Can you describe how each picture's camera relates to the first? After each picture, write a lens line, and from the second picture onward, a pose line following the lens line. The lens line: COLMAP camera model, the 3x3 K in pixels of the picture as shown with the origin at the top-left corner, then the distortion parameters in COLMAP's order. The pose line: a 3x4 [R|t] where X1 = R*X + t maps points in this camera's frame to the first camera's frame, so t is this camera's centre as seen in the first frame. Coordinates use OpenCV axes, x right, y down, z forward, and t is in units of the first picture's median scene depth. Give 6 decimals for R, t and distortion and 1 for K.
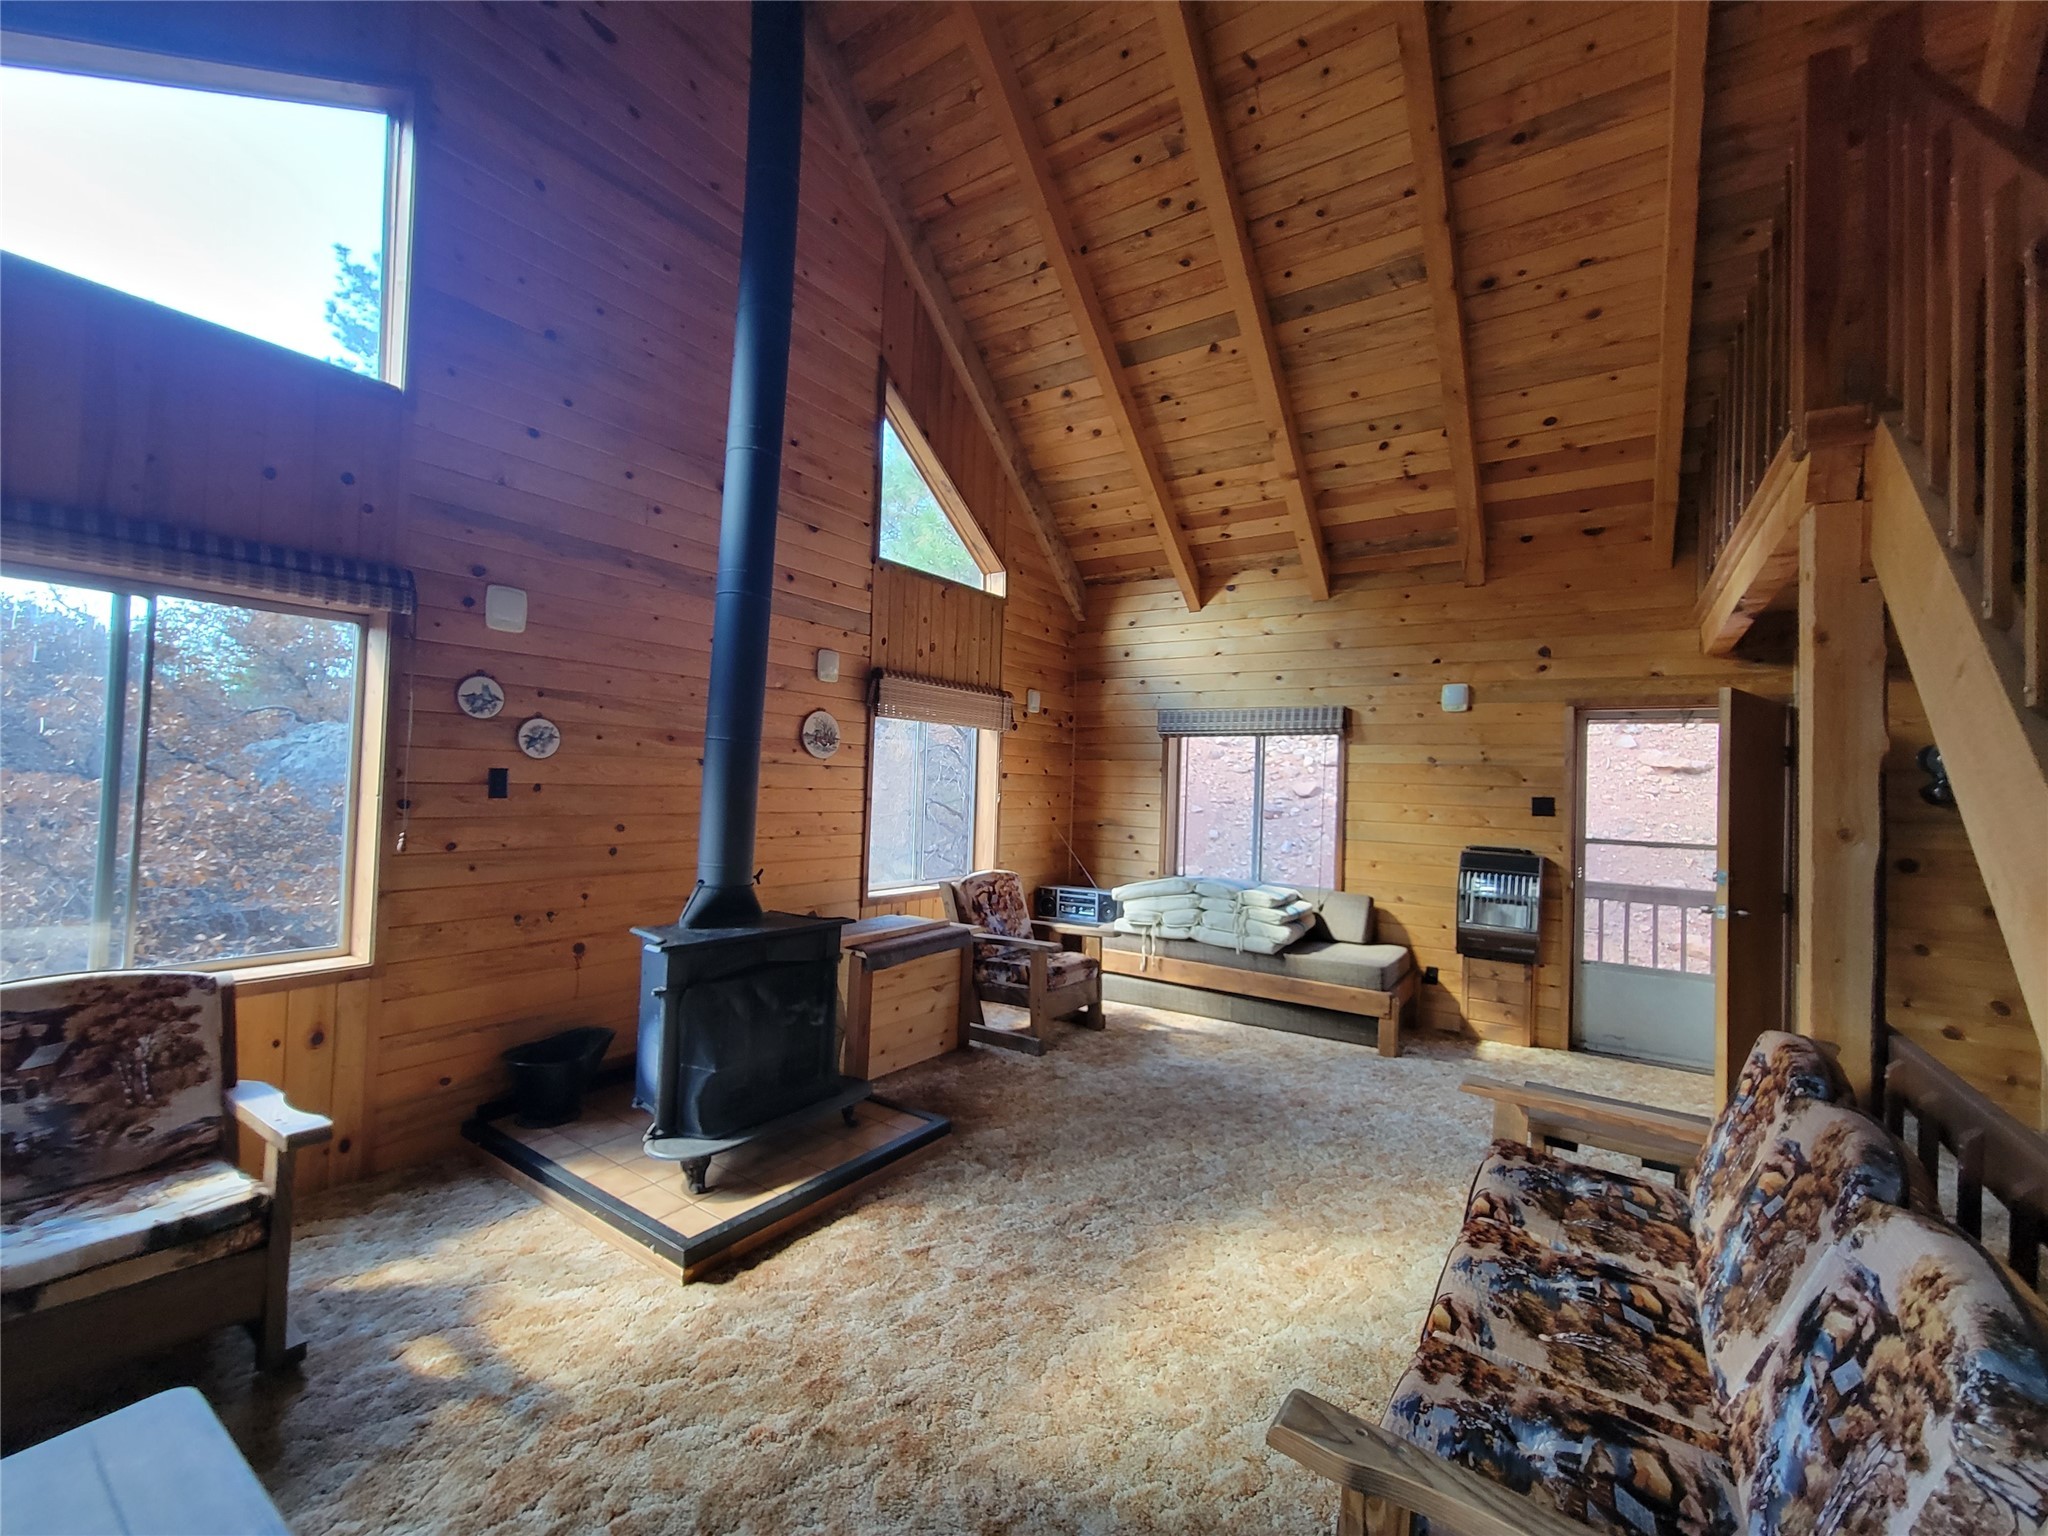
lens RADIAL K [[839.5, 0, 1022.1], [0, 839.5, 766.9], [0, 0, 1]] dist [-0.000245, -0.001283]
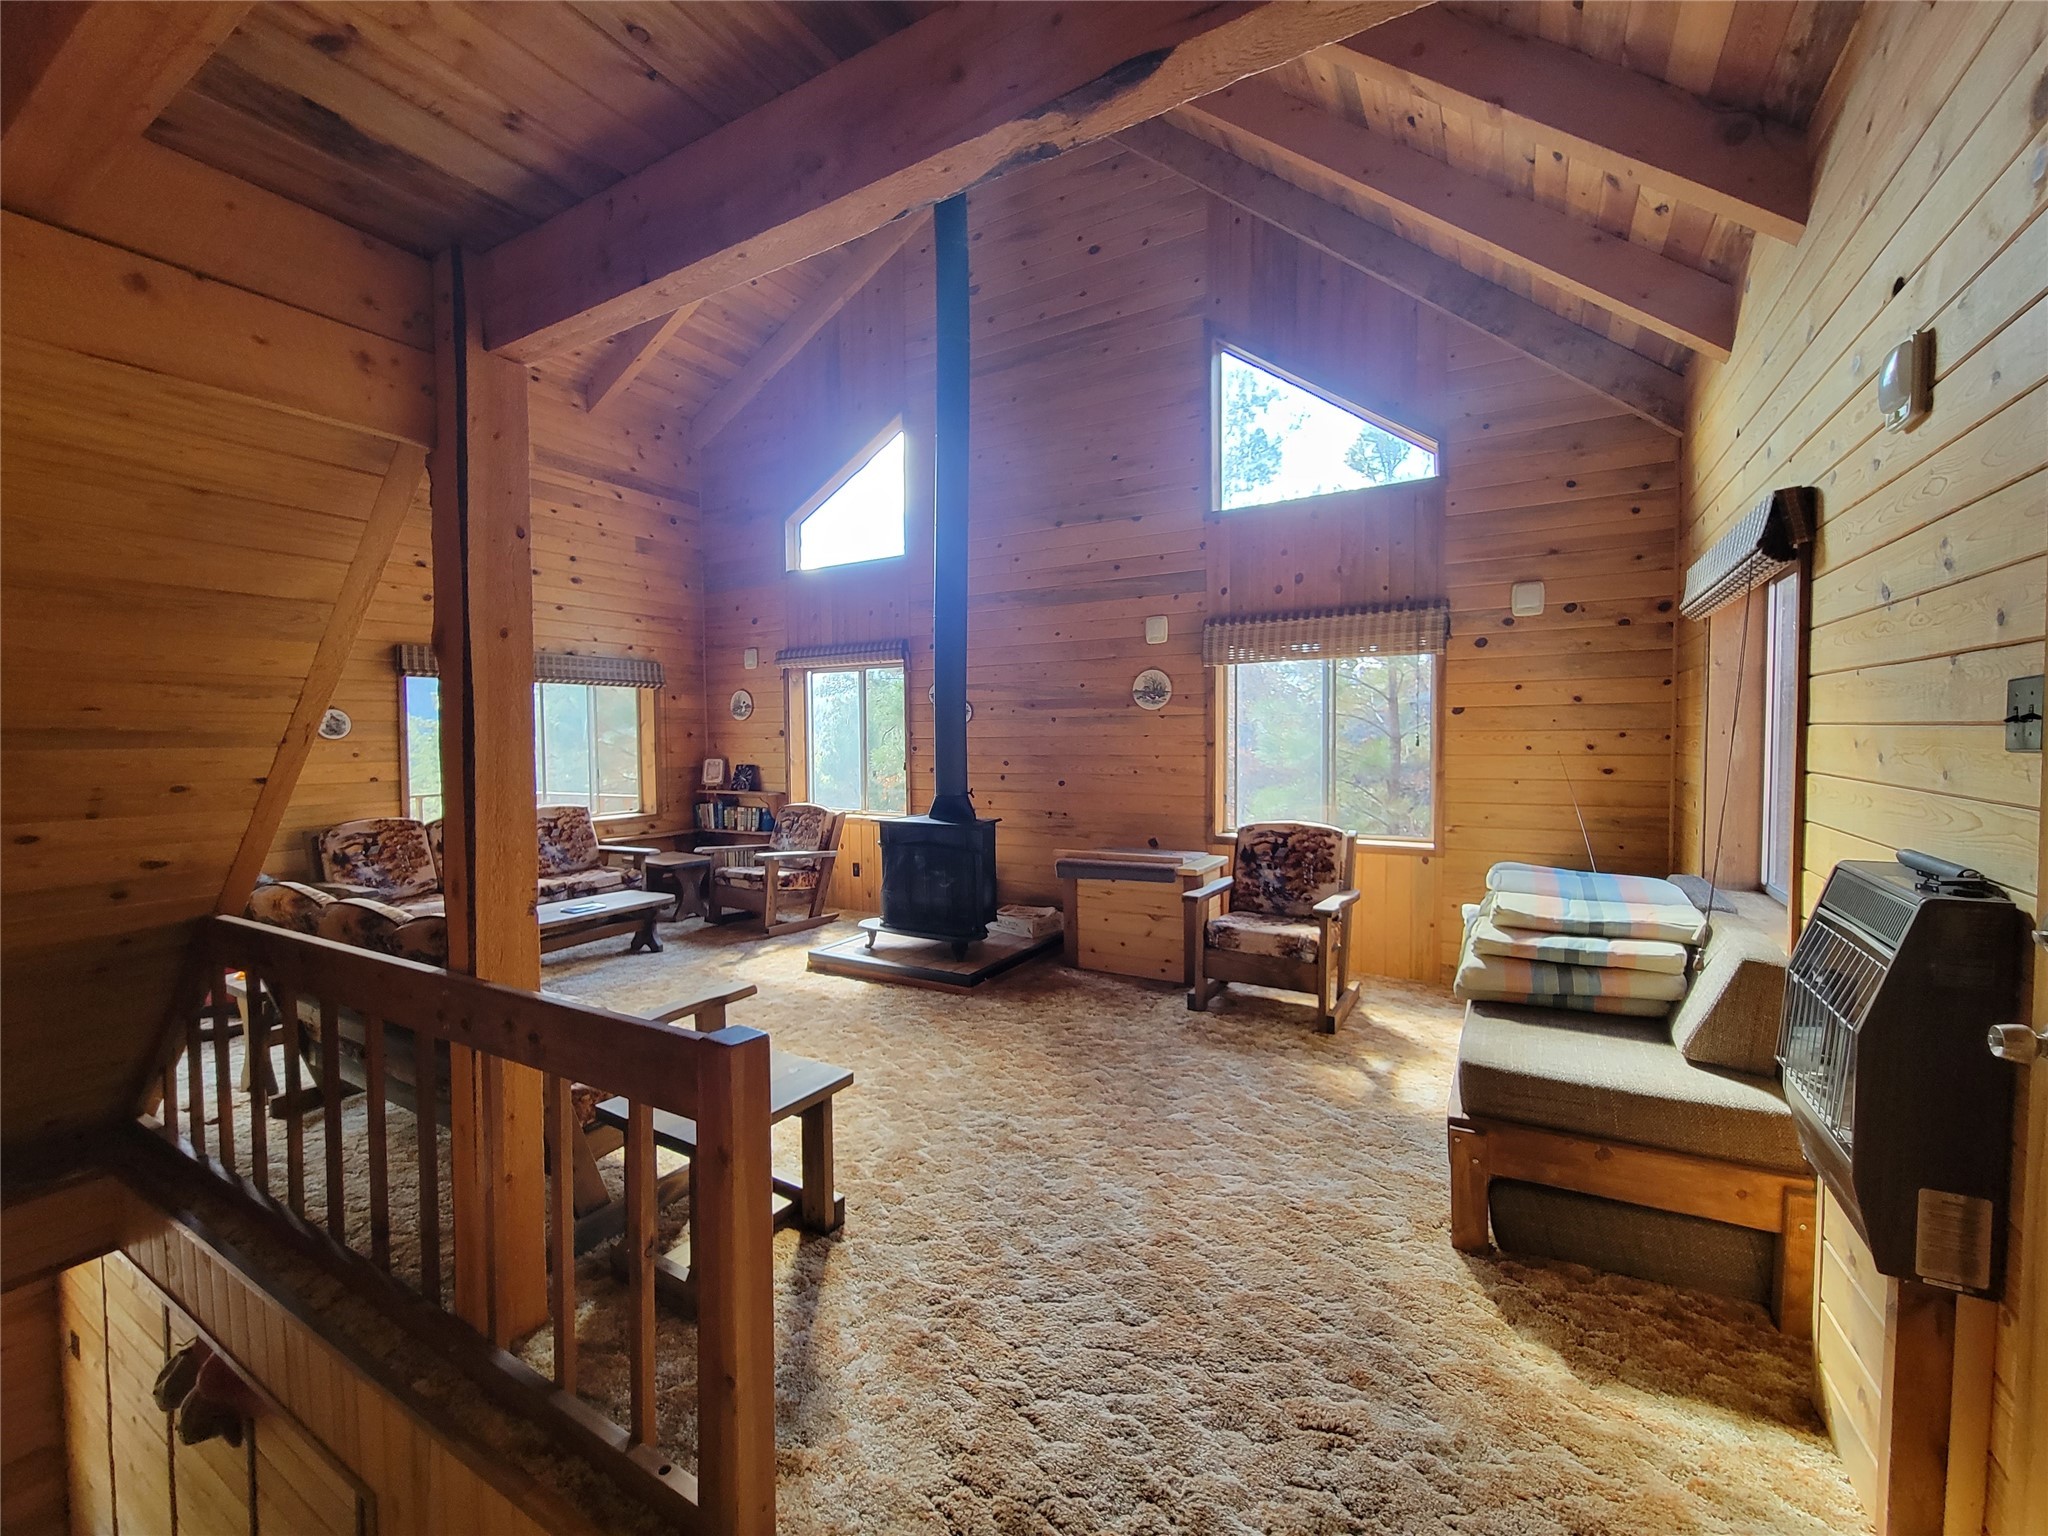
lens RADIAL K [[839.5, 0, 1025.5], [0, 839.5, 766.6], [0, 0, 1]] dist [-0.000245, -0.001283]
pose [[0.073161, 0.004700, -0.997309, 1.131373], [0.033971, 0.999397, 0.007202, 0.067482], [0.996741, -0.034406, 0.072957, 0.897157]]
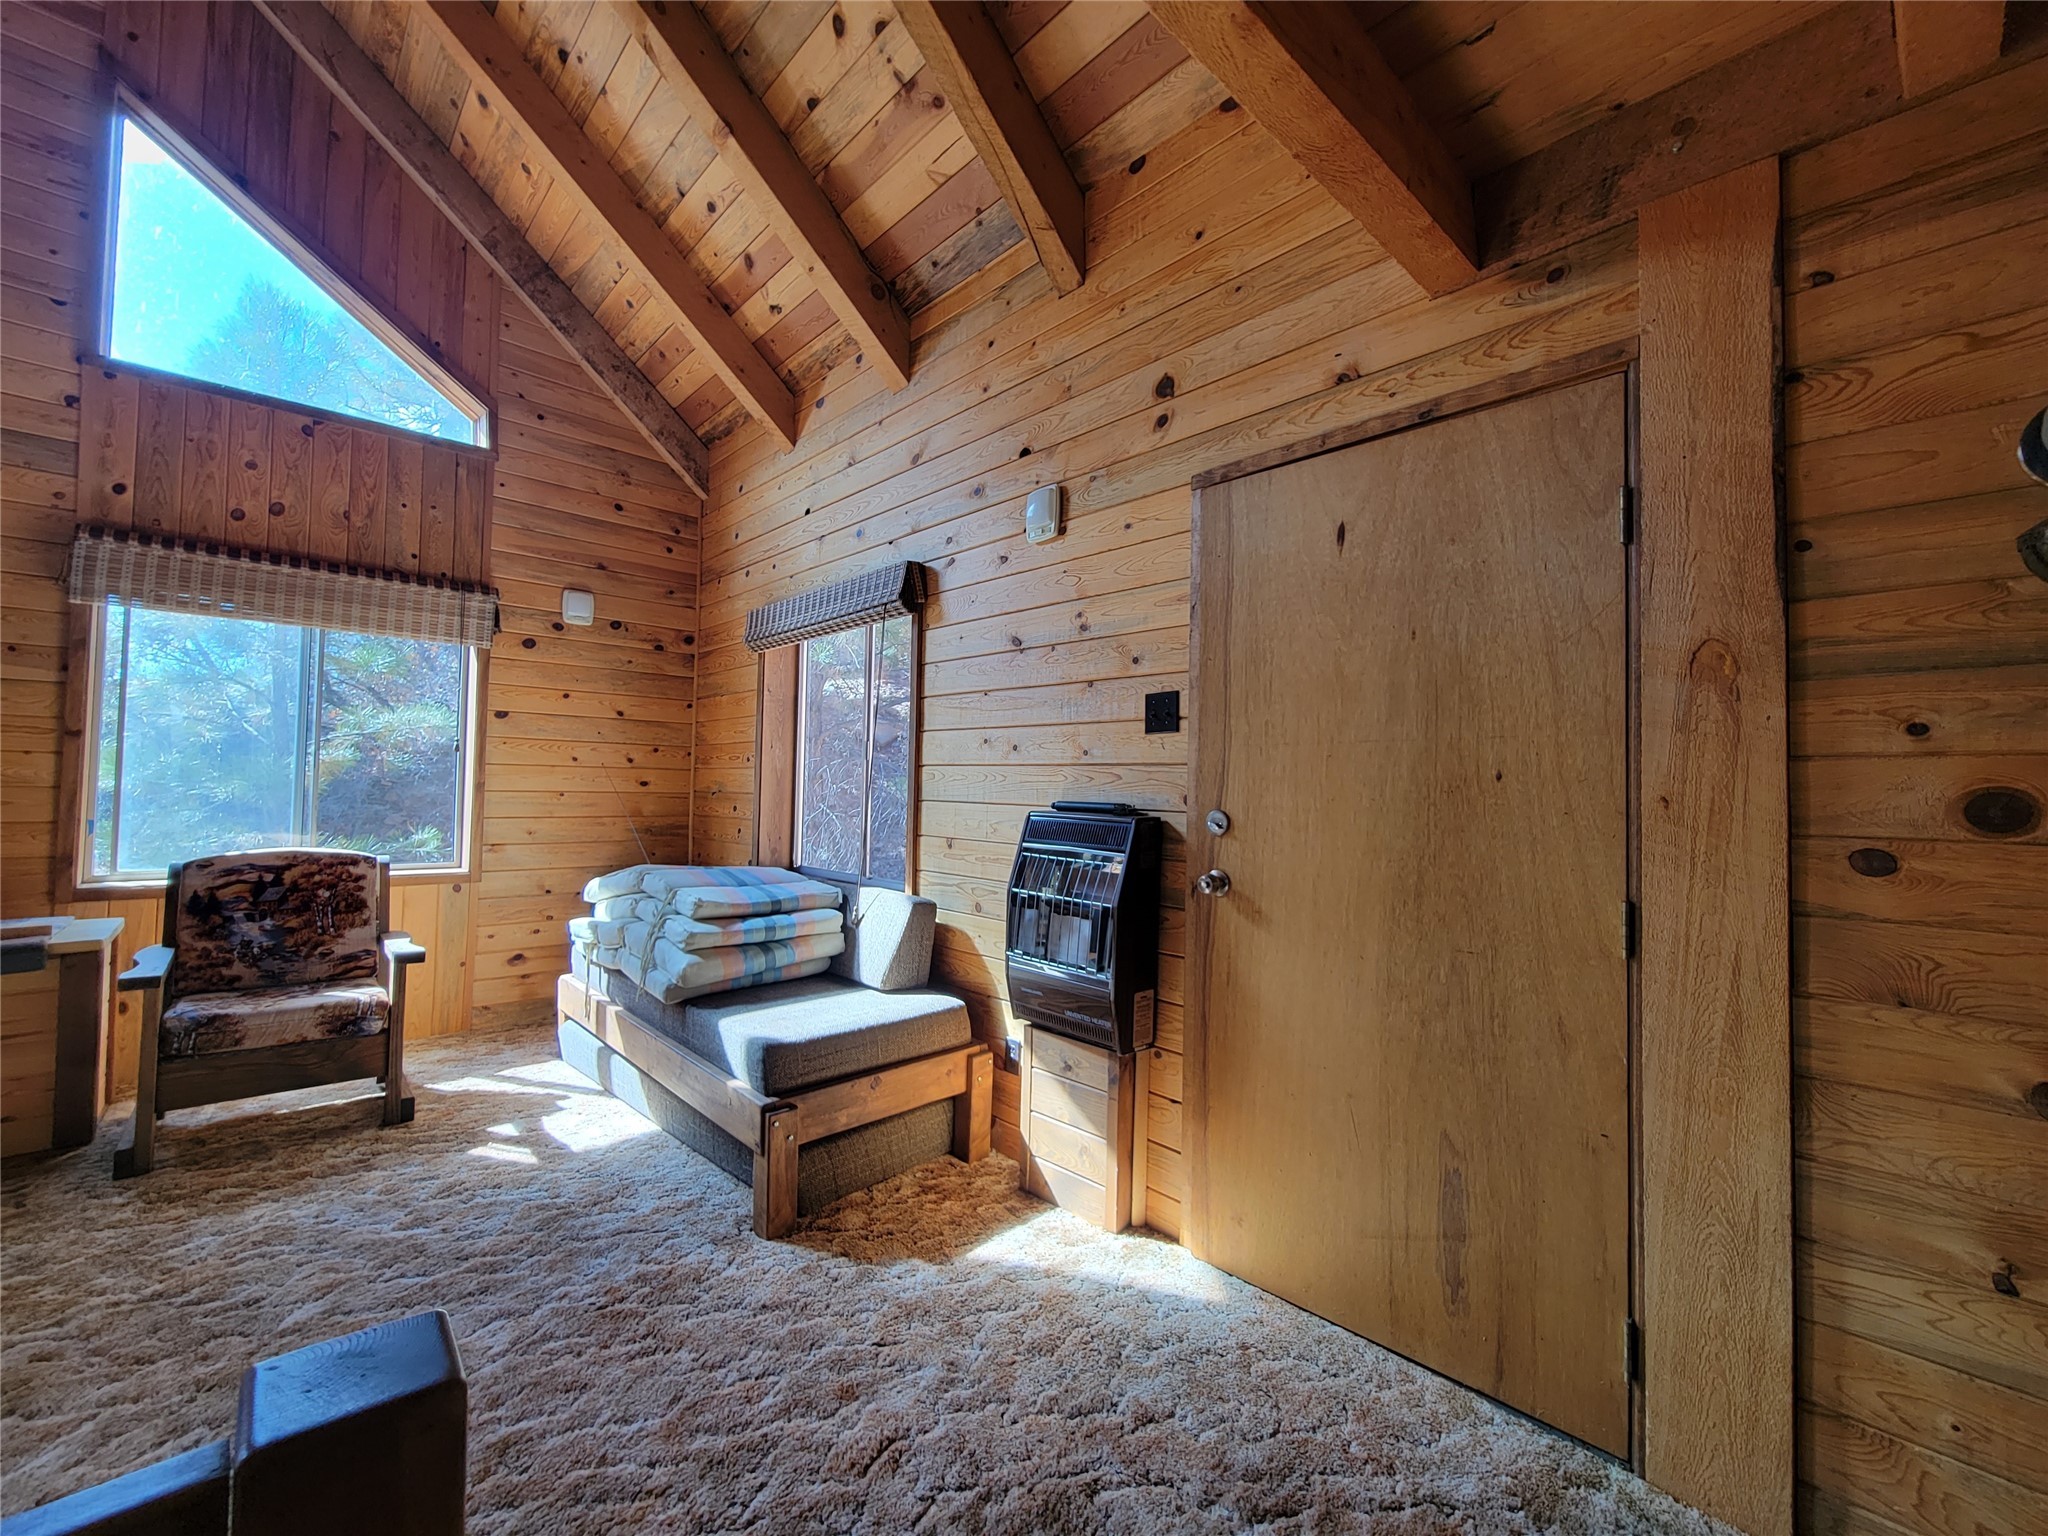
lens RADIAL K [[839.5, 0, 1027.3], [0, 839.5, 765.1], [0, 0, 1]] dist [-0.000245, -0.001283]
pose [[0.977322, -0.018706, -0.210931, 0.857199], [0.015872, 0.999760, -0.015123, 0.109012], [0.211163, 0.011432, 0.977384, 0.698351]]
